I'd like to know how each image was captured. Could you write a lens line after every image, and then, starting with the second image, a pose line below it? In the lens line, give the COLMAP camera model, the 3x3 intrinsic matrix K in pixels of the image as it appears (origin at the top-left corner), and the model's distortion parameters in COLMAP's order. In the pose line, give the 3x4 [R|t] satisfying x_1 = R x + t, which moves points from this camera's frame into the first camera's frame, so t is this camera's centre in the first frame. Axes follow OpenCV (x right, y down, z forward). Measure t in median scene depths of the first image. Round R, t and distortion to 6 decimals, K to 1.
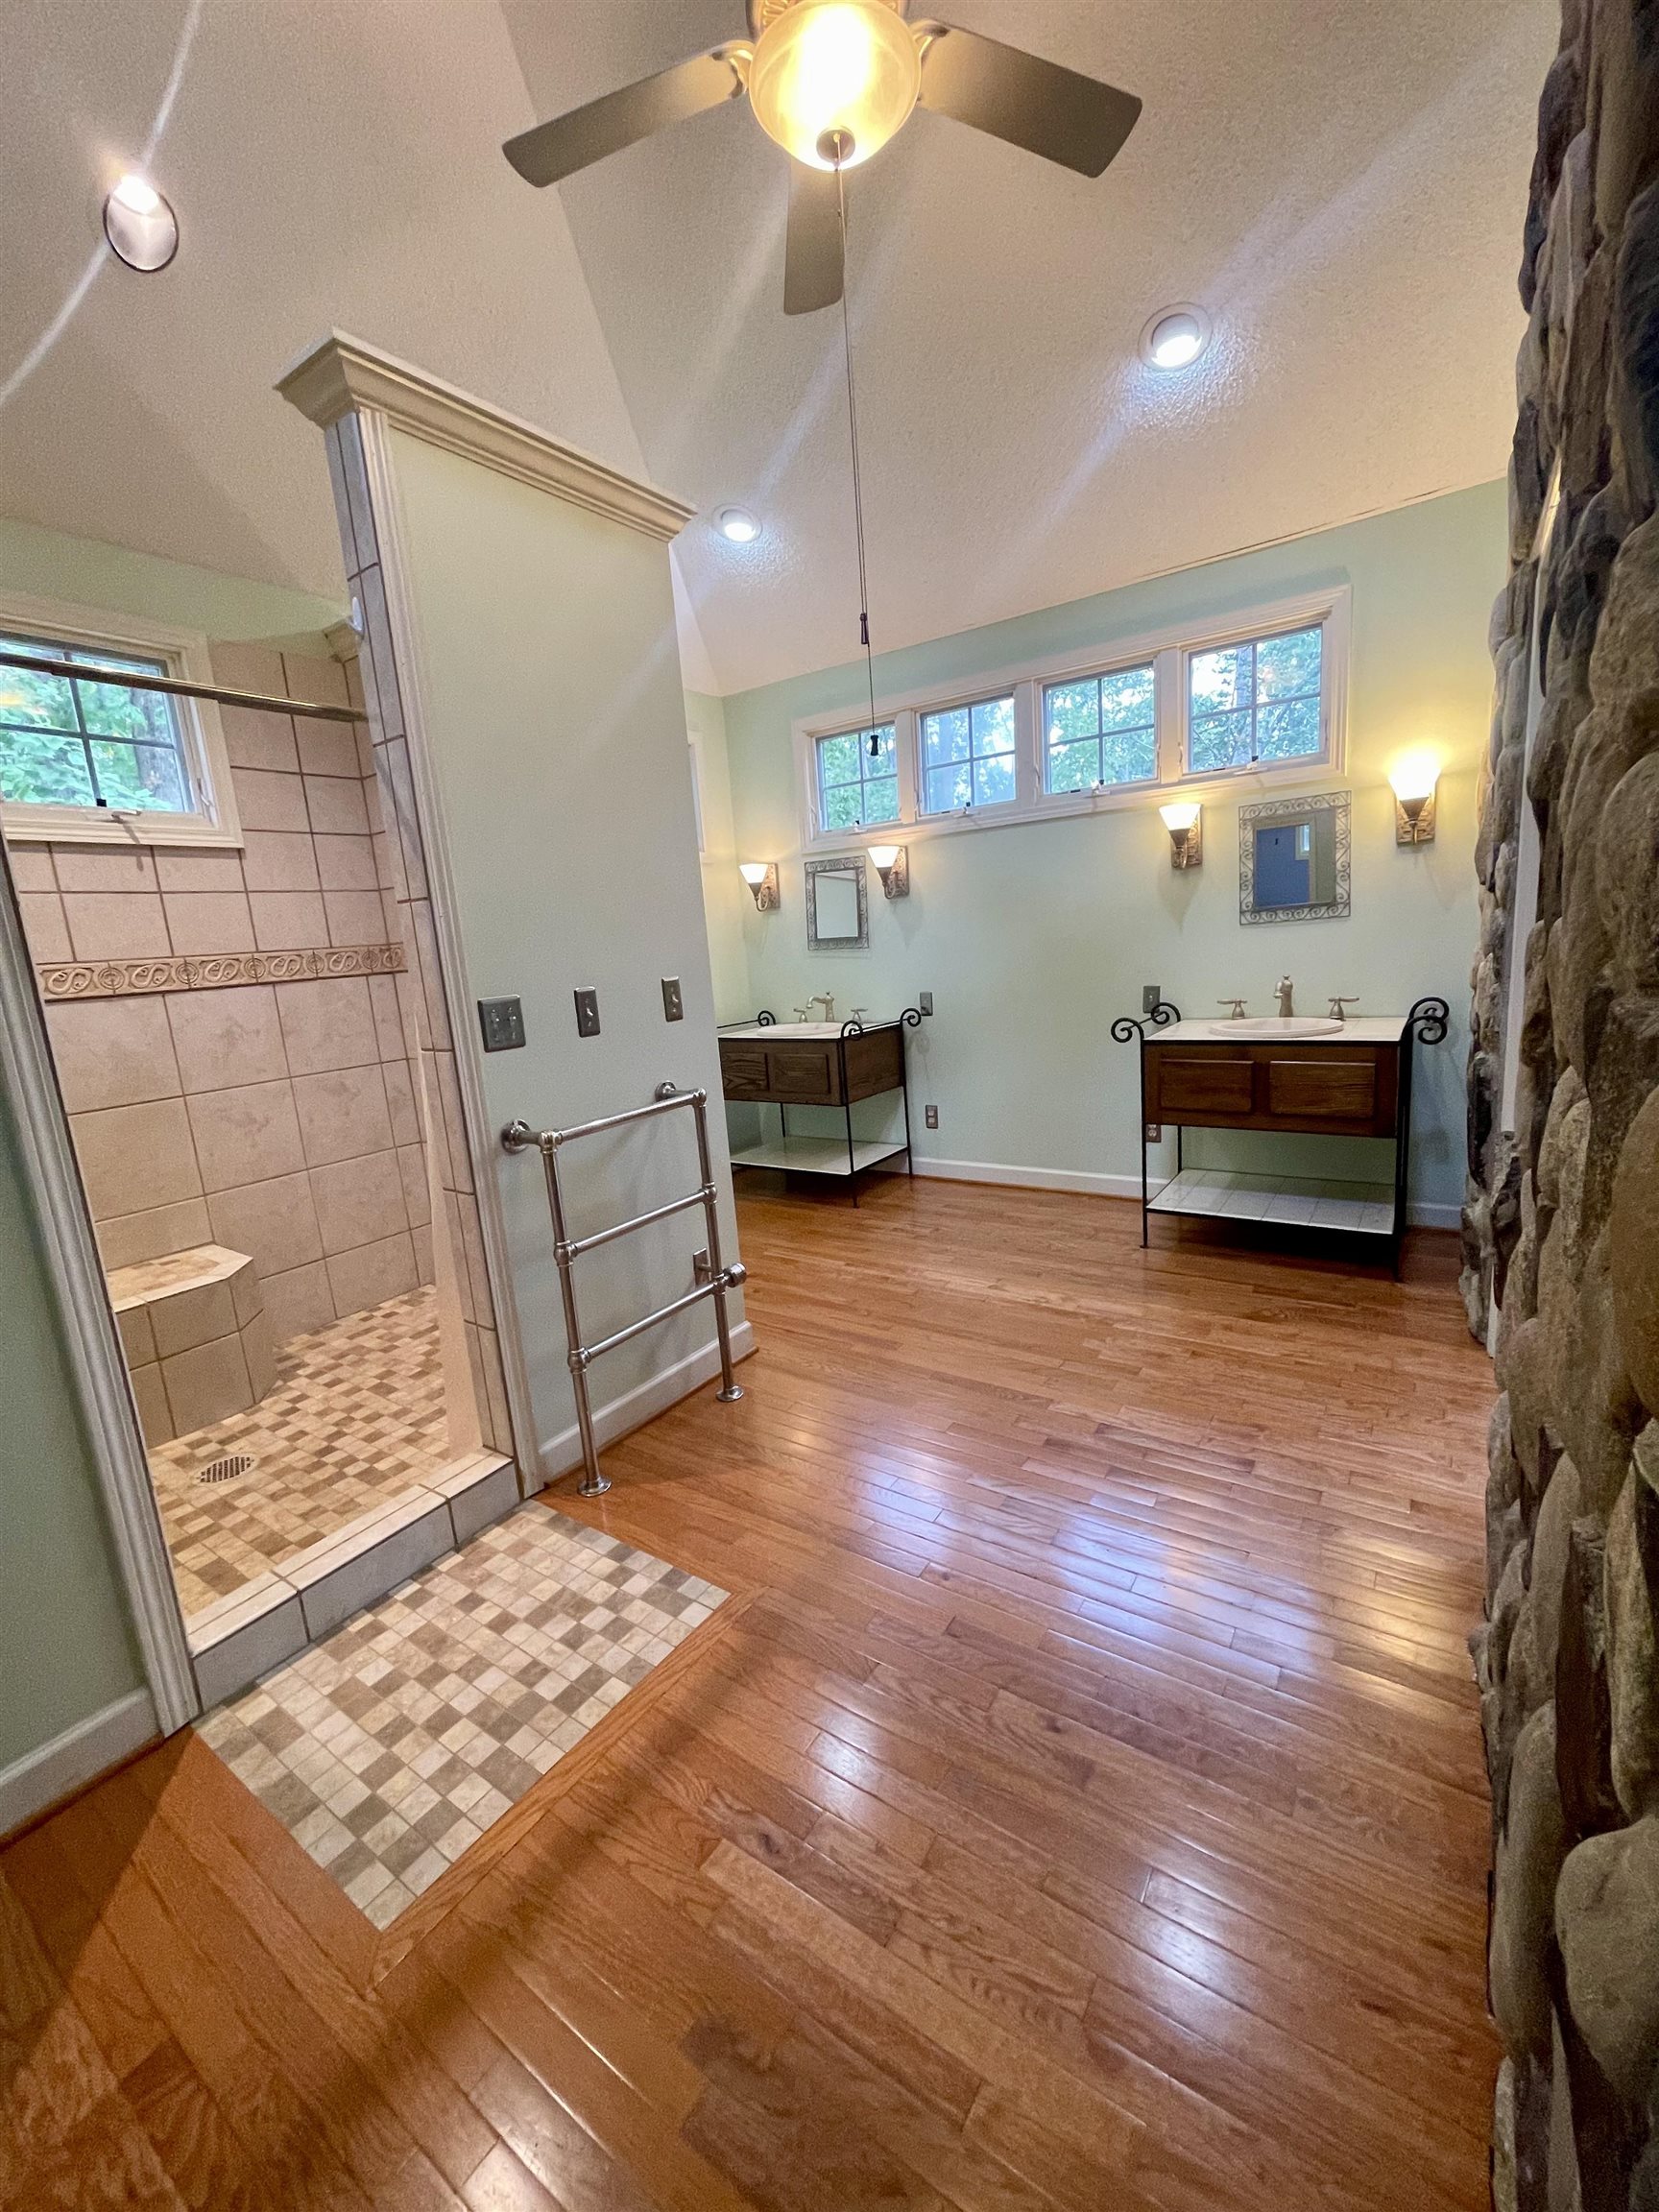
lens RADIAL K [[892.7, 0, 829.5], [0, 892.7, 1106.0], [0, 0, 1]] dist [0.000003, -0.000012]
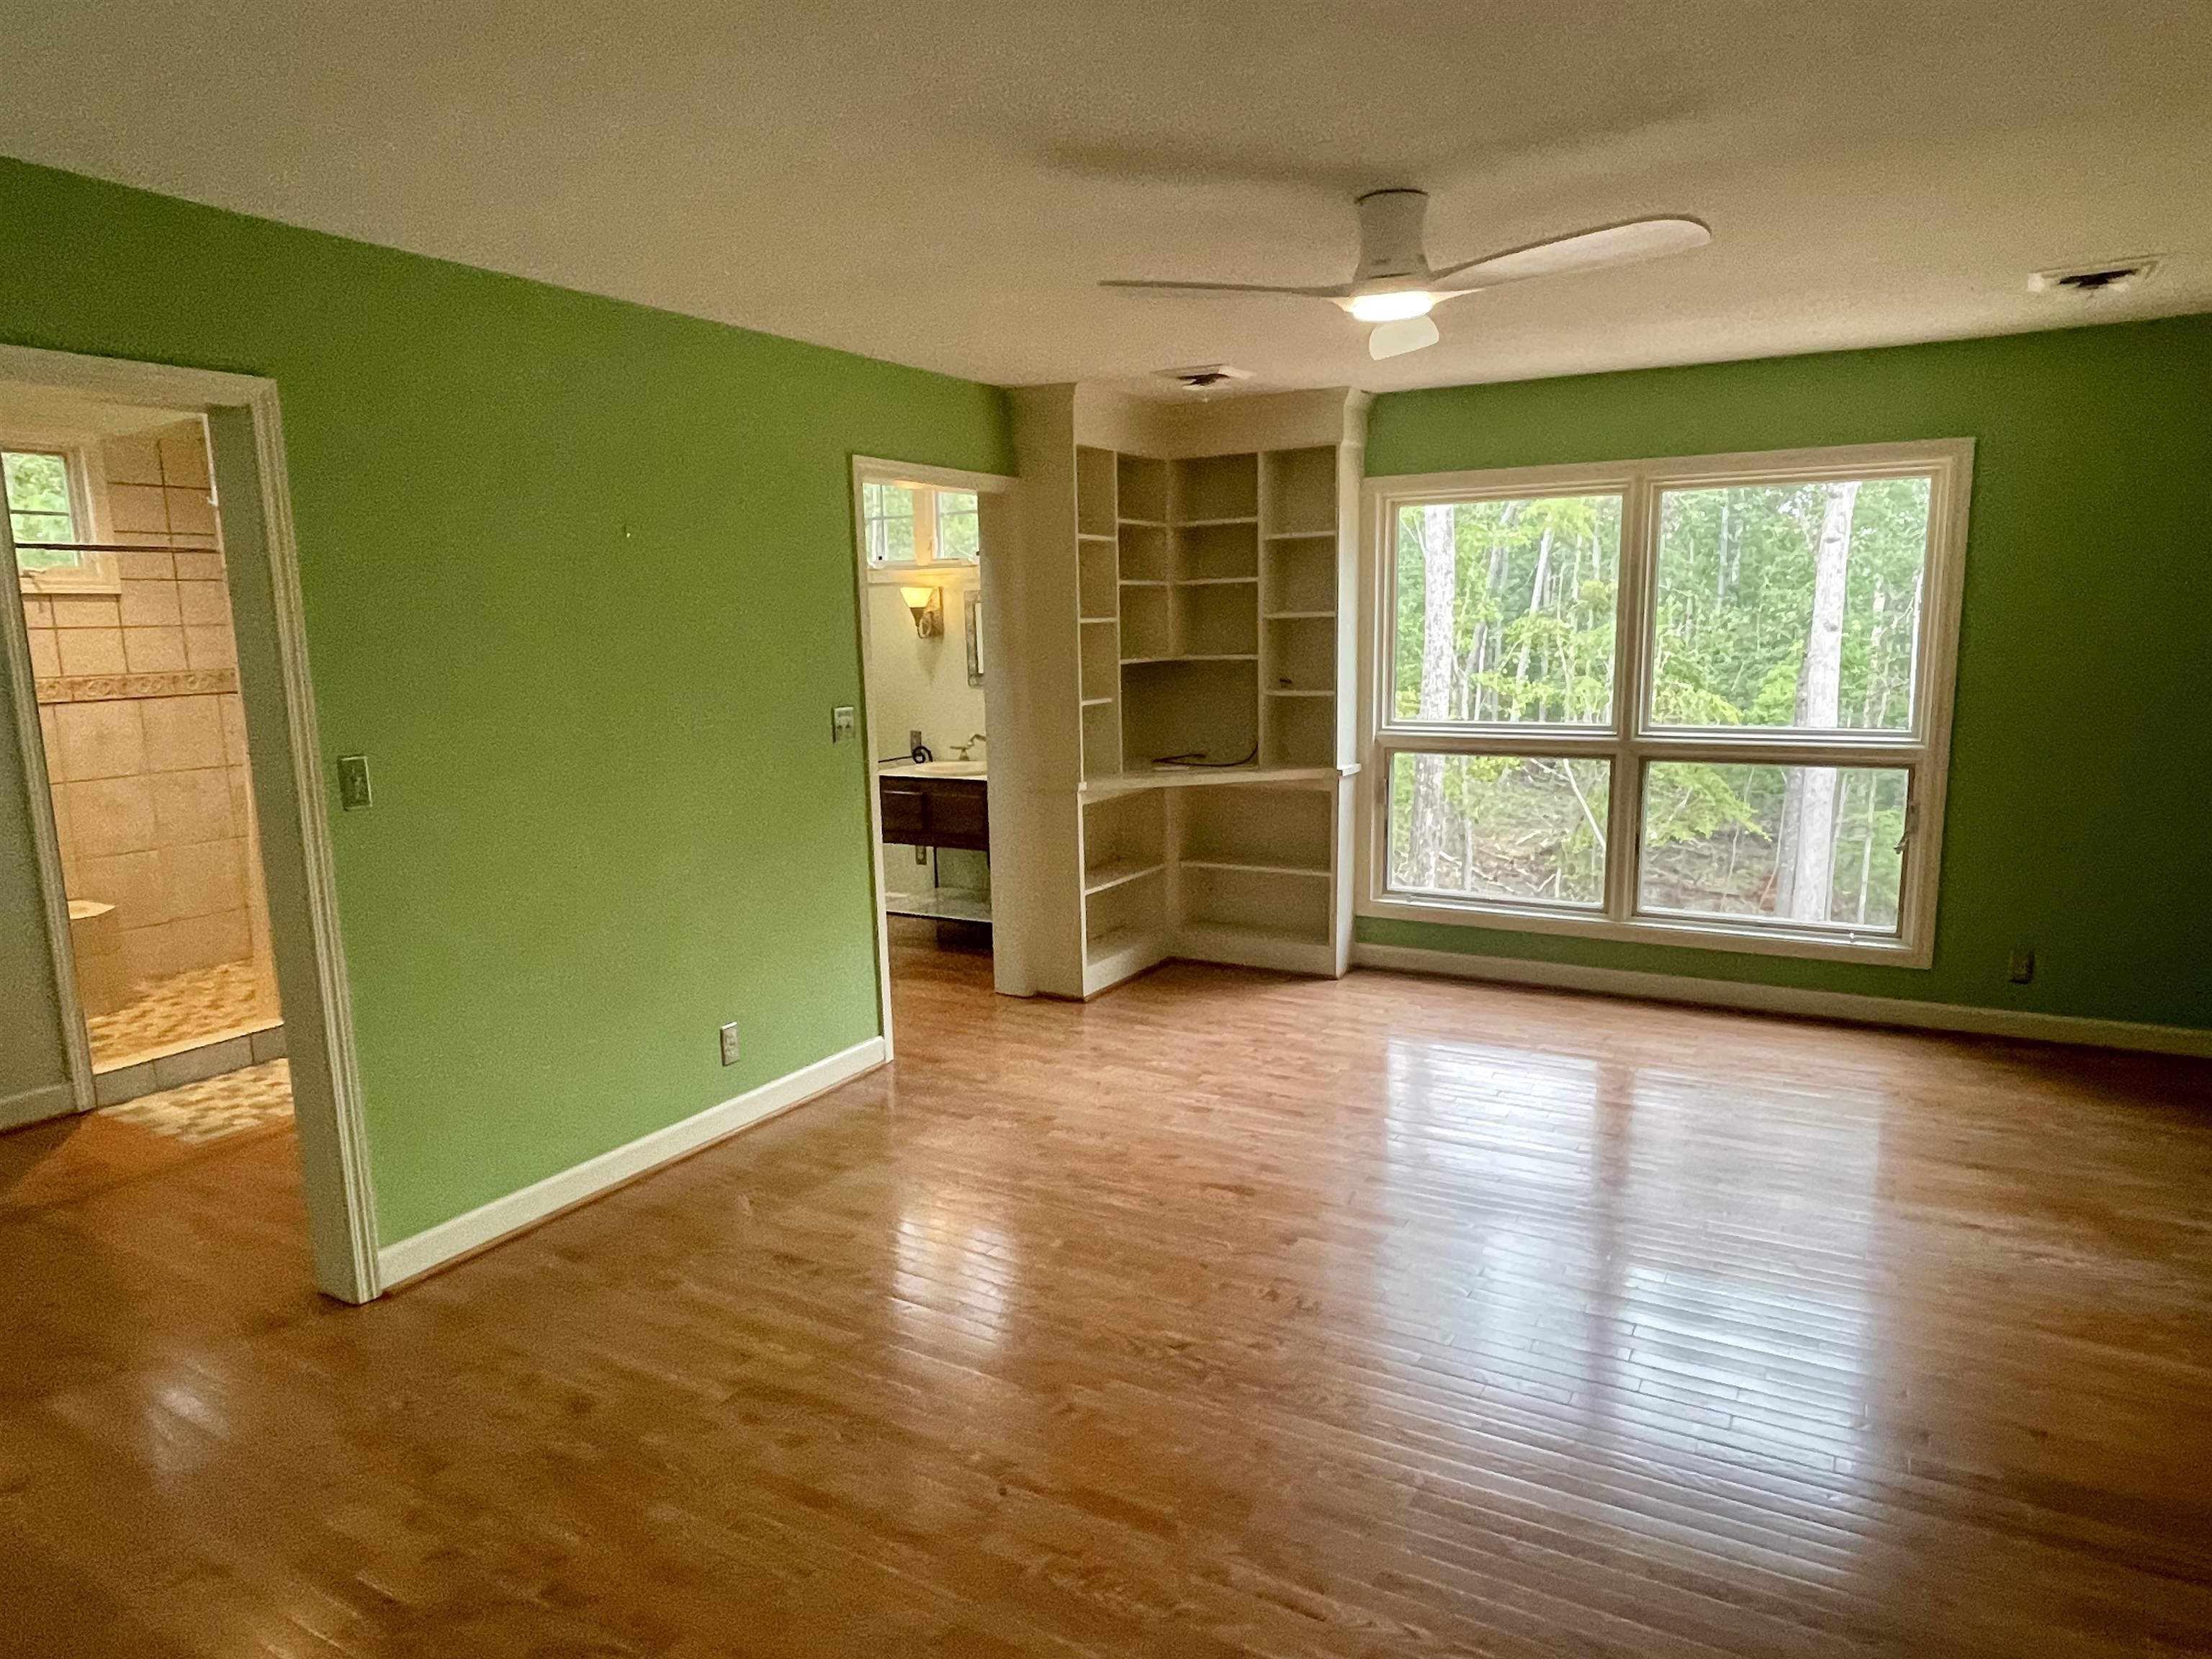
lens RADIAL K [[1360.6, 0, 1106.7], [0, 1360.6, 845.3], [0, 0, 1]] dist [0.000336, -0.000204]
pose [[0.994729, 0.040041, 0.094396, 0.993861], [-0.038816, 0.999137, -0.014782, 0.082392], [-0.094907, 0.011040, 0.995425, -1.834186]]
